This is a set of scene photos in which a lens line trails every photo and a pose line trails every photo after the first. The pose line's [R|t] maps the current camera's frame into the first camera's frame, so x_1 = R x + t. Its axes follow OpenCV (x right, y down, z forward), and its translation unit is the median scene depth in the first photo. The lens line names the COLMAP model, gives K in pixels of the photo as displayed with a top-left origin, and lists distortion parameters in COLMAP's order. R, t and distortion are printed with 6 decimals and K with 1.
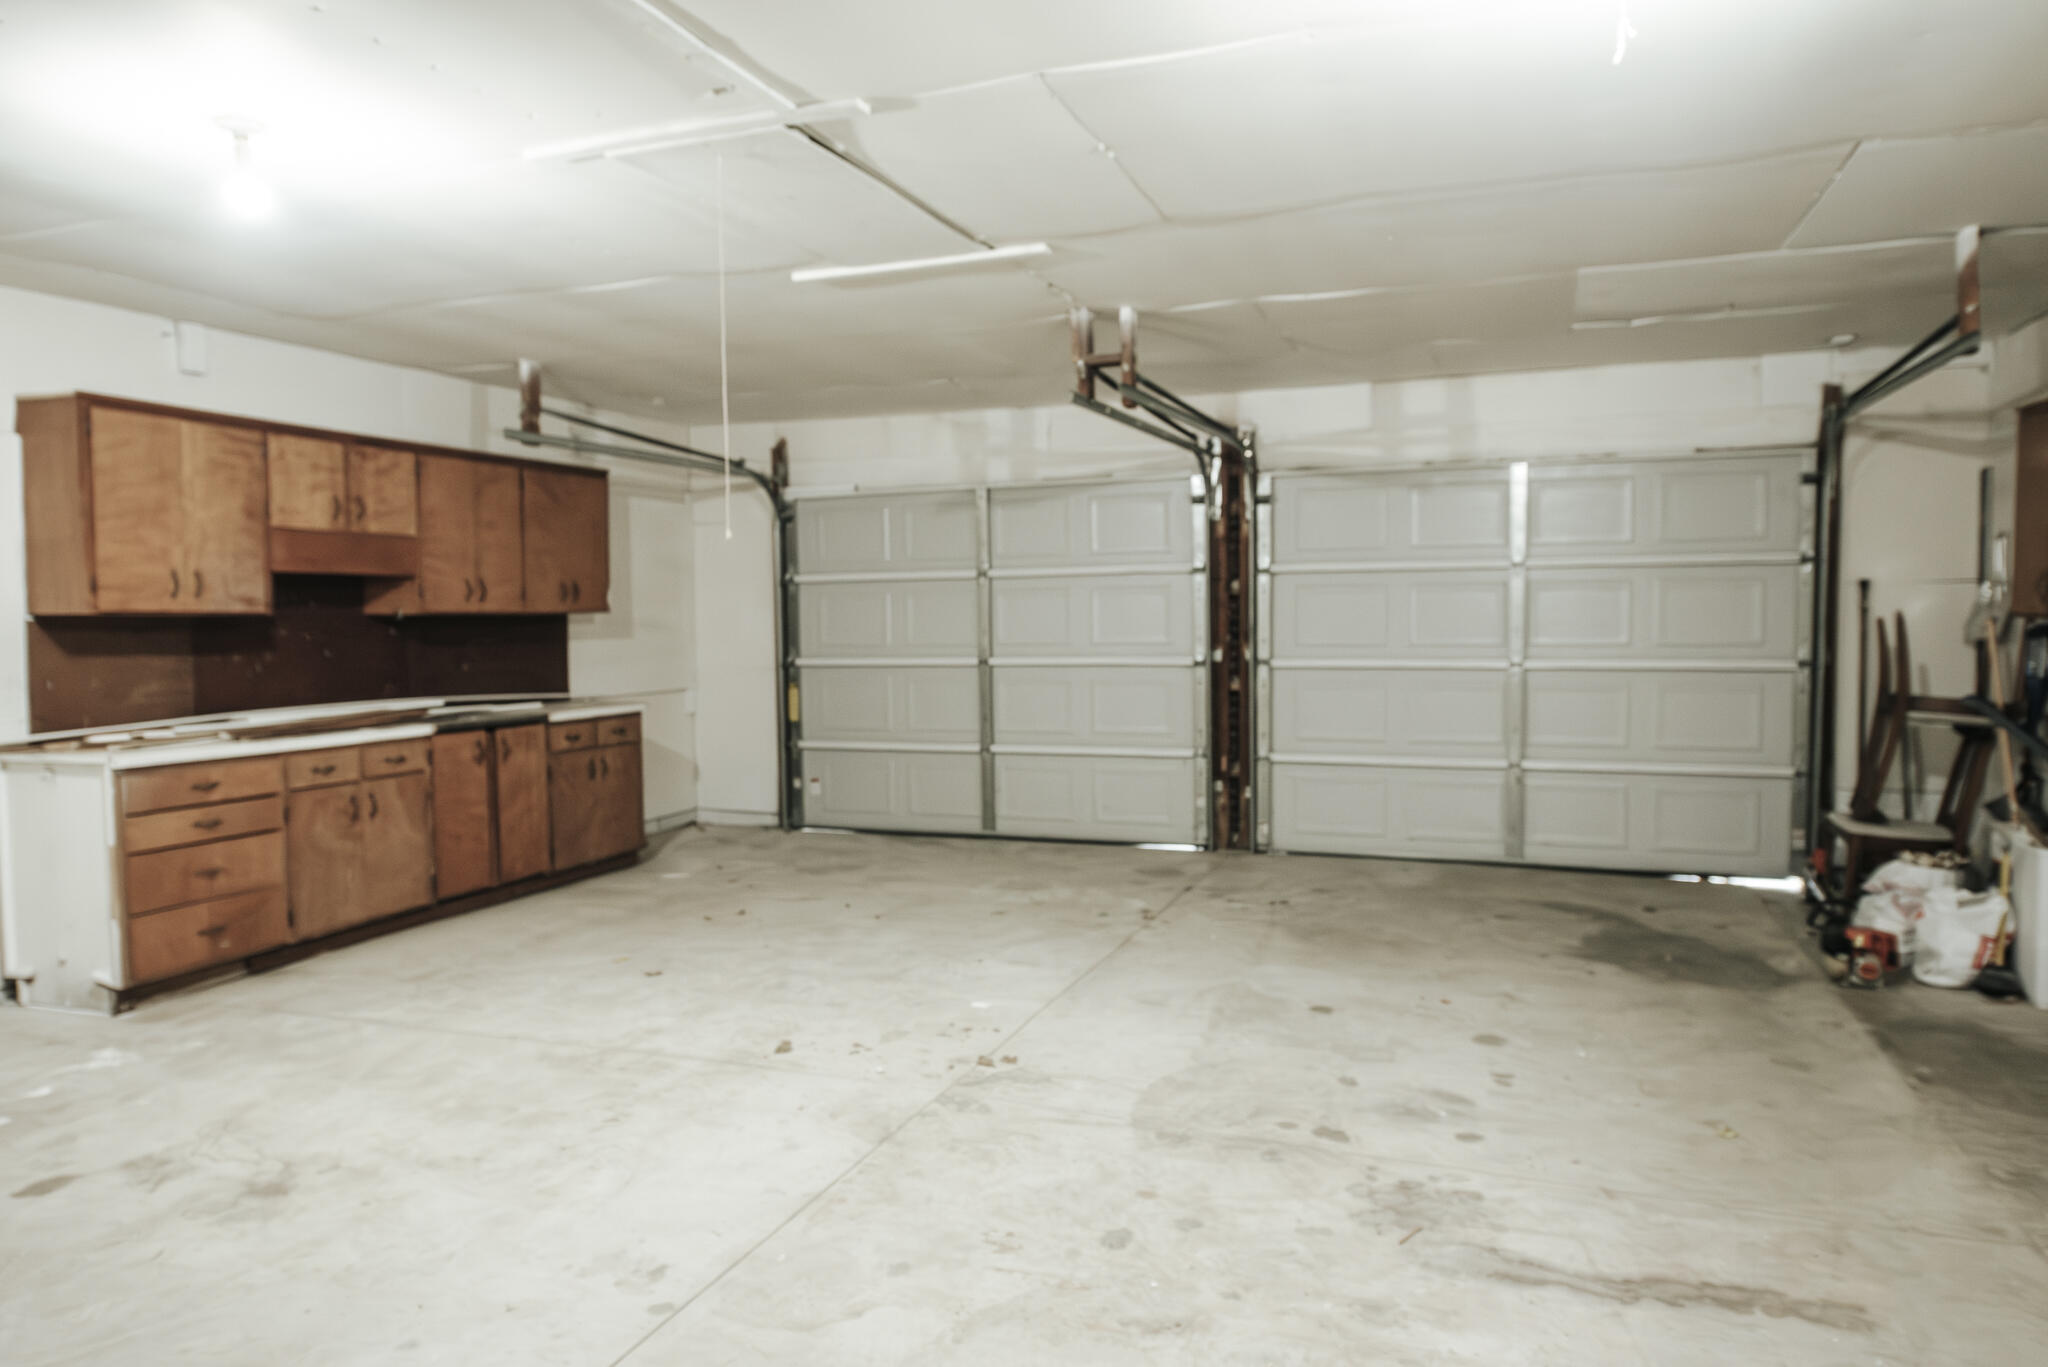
lens RADIAL K [[1348.8, 0, 1026.8], [0, 1348.8, 684.1], [0, 0, 1]] dist [-0.000555, 0.004583]
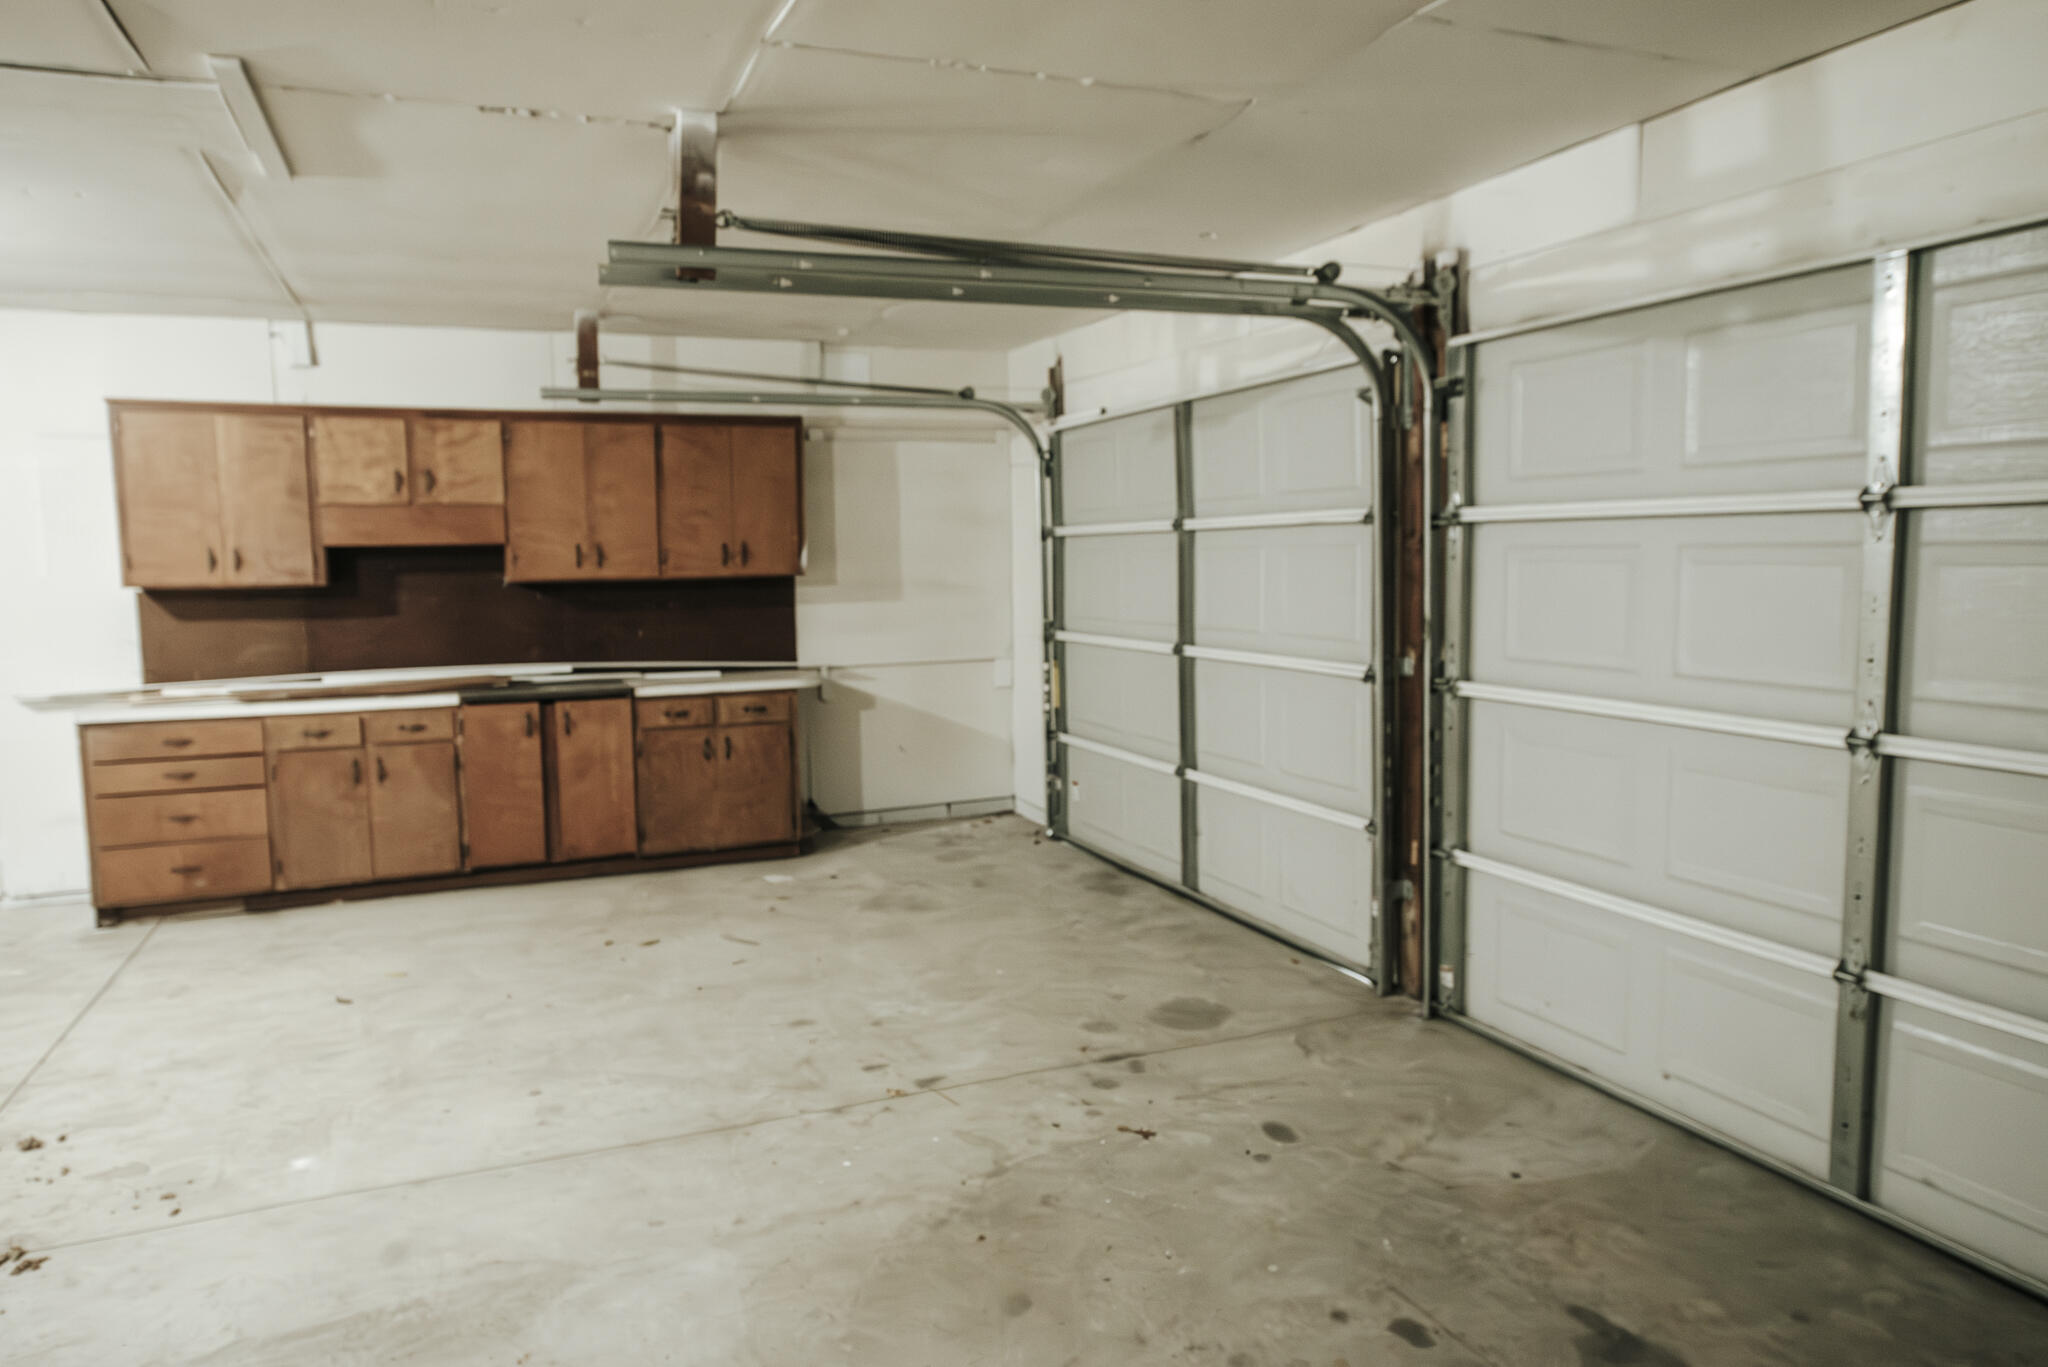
lens RADIAL K [[1348.8, 0, 1026.0], [0, 1348.8, 678.8], [0, 0, 1]] dist [-0.000555, 0.004583]
pose [[0.684490, 0.071804, -0.725478, 0.571379], [-0.031602, 0.997125, 0.068874, -0.063895], [0.728337, -0.024217, 0.684791, 0.617214]]
